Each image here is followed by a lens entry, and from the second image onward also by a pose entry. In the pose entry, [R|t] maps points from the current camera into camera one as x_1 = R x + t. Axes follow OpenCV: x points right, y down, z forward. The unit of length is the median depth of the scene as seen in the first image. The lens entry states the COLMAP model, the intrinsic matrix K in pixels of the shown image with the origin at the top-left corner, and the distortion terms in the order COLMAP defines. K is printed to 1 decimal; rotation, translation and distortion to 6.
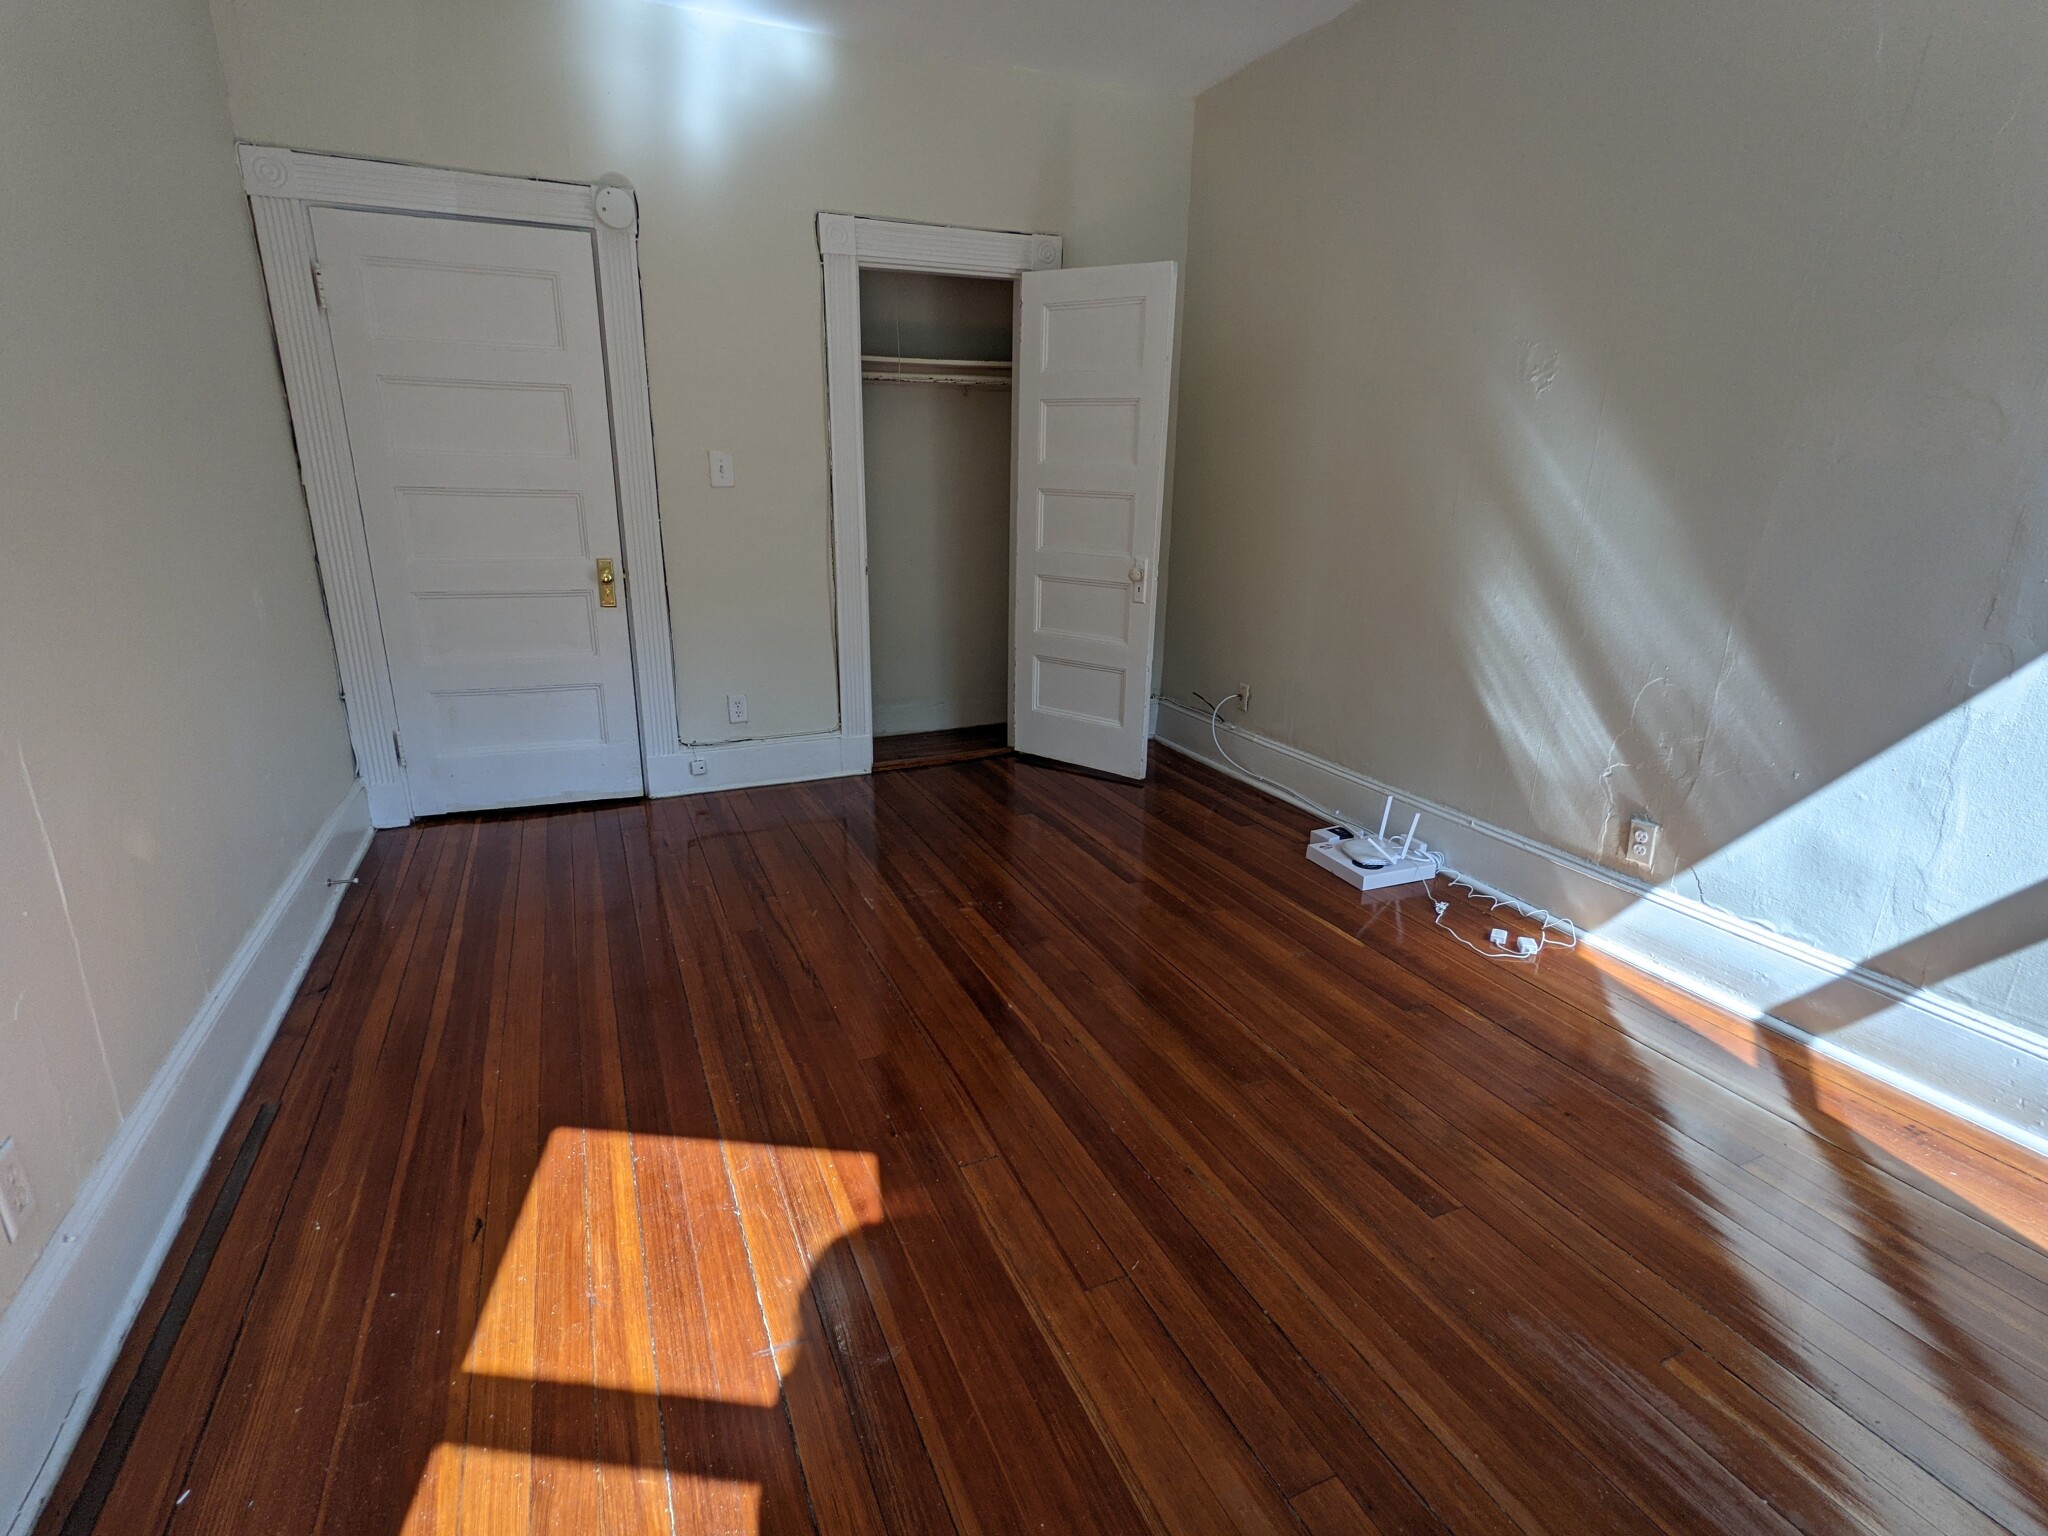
lens RADIAL K [[965.8, 0, 1024.0], [0, 965.8, 768.0], [0, 0, 1]] dist [0.001271, -0.000163]
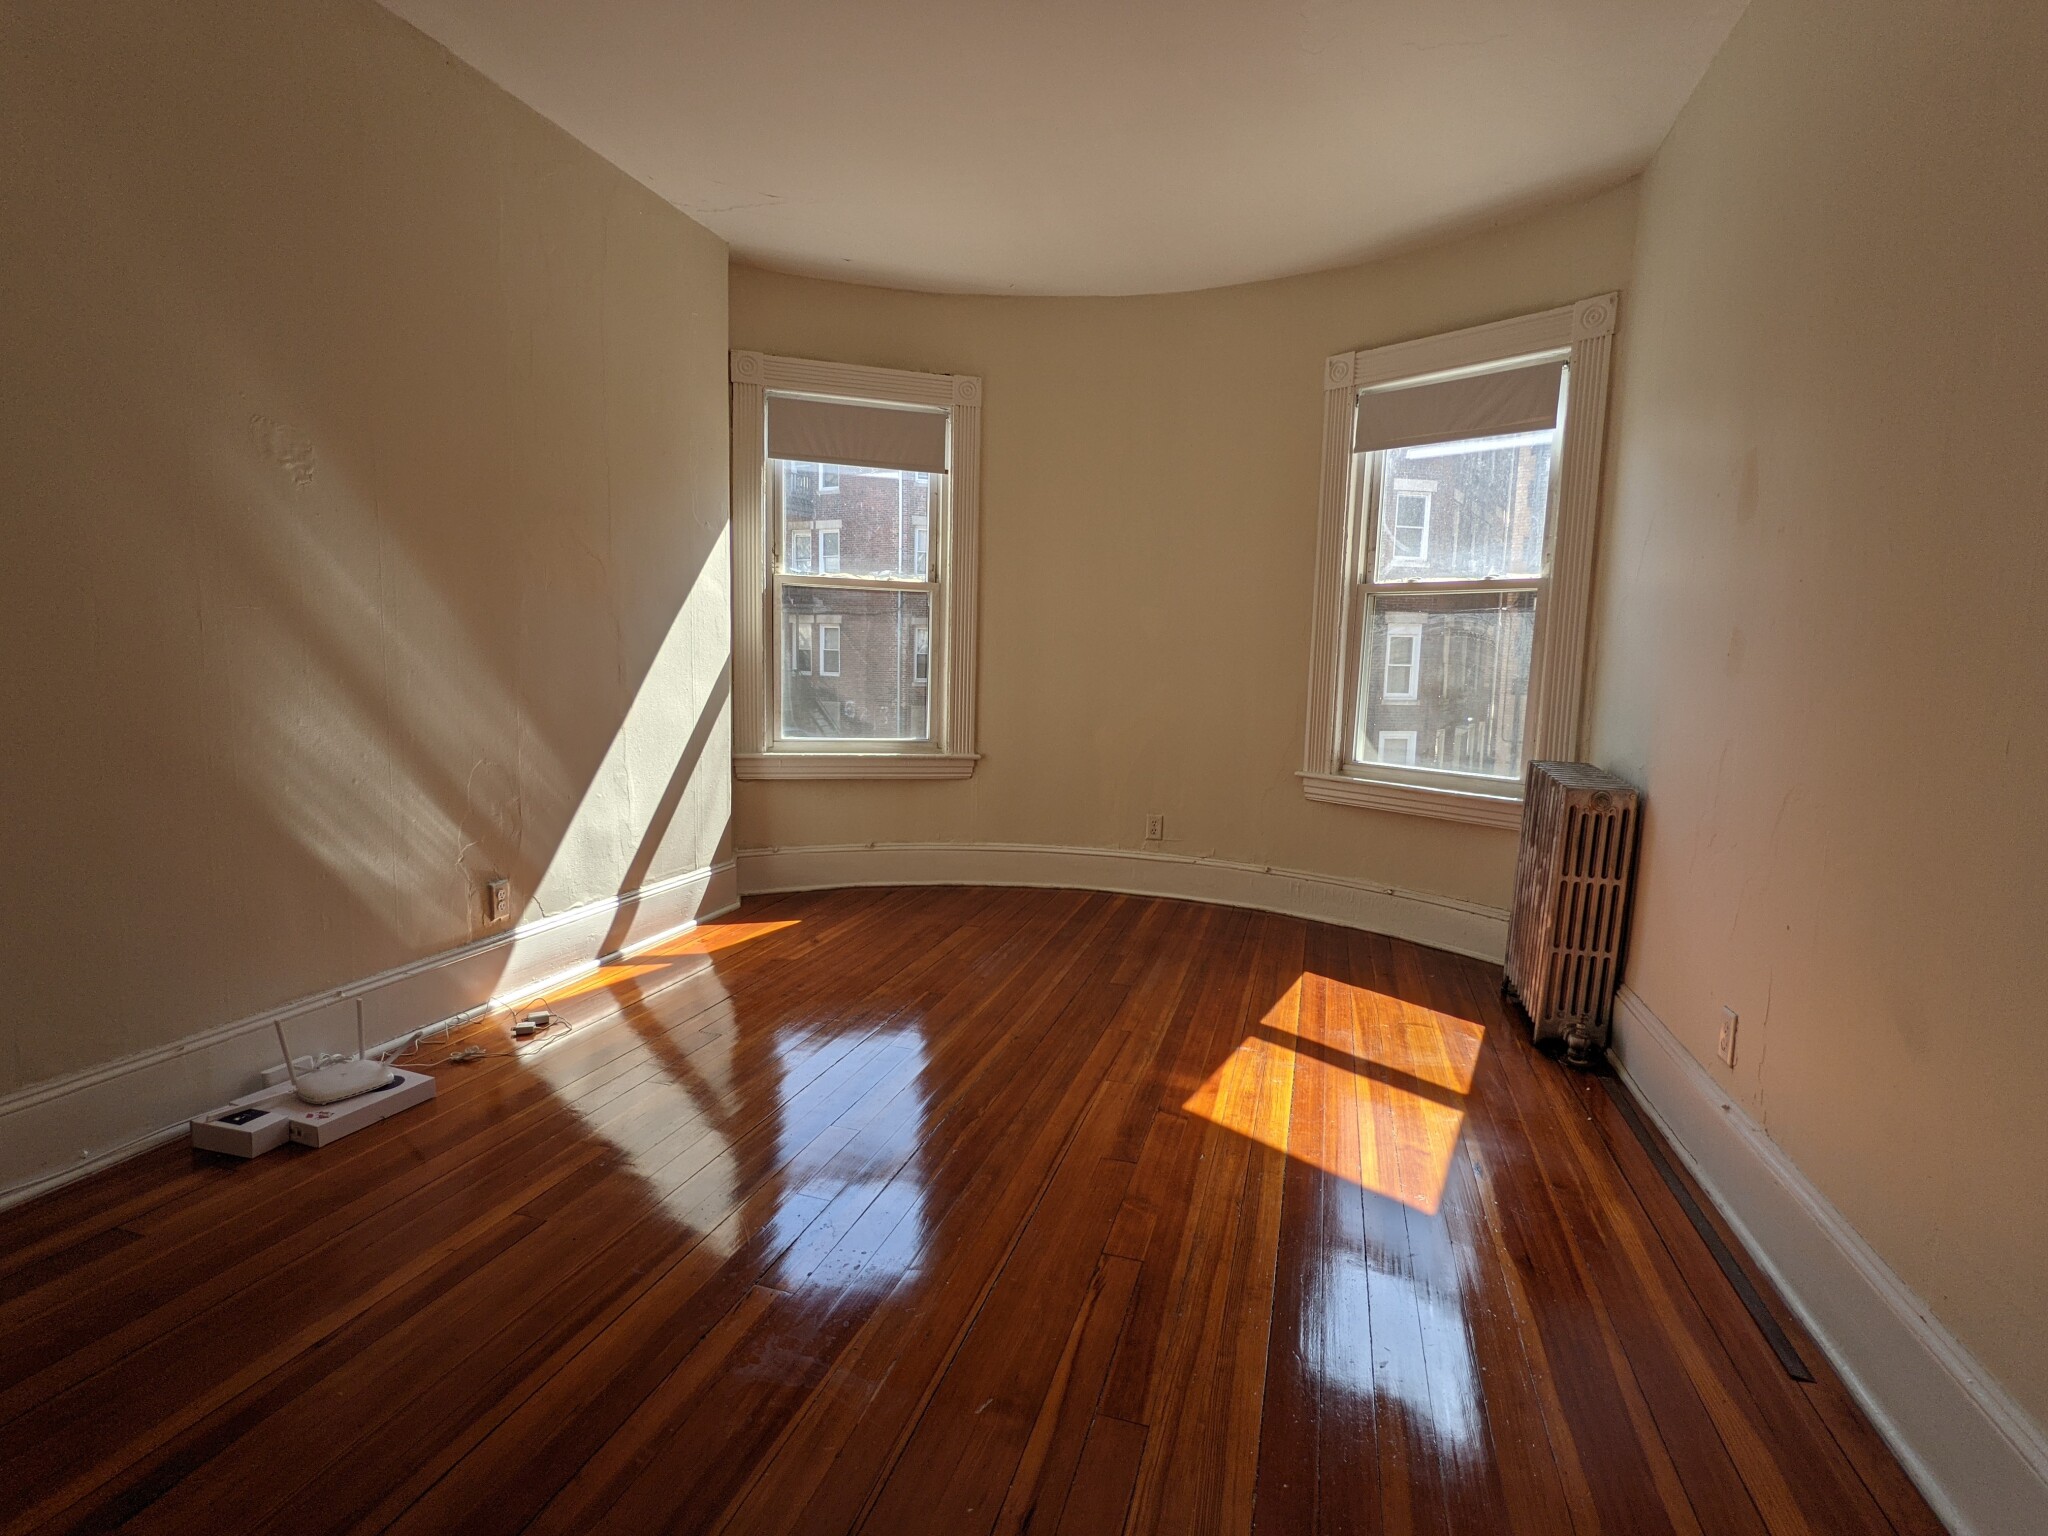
lens RADIAL K [[989.3, 0, 1027.4], [0, 989.3, 778.0], [0, 0, 1]] dist [0.002904, 0.000326]
pose [[-0.745050, -0.113939, 0.657205, -0.603742], [0.161641, 0.925090, 0.343628, -0.370449], [-0.647127, 0.362251, -0.670821, 1.361801]]
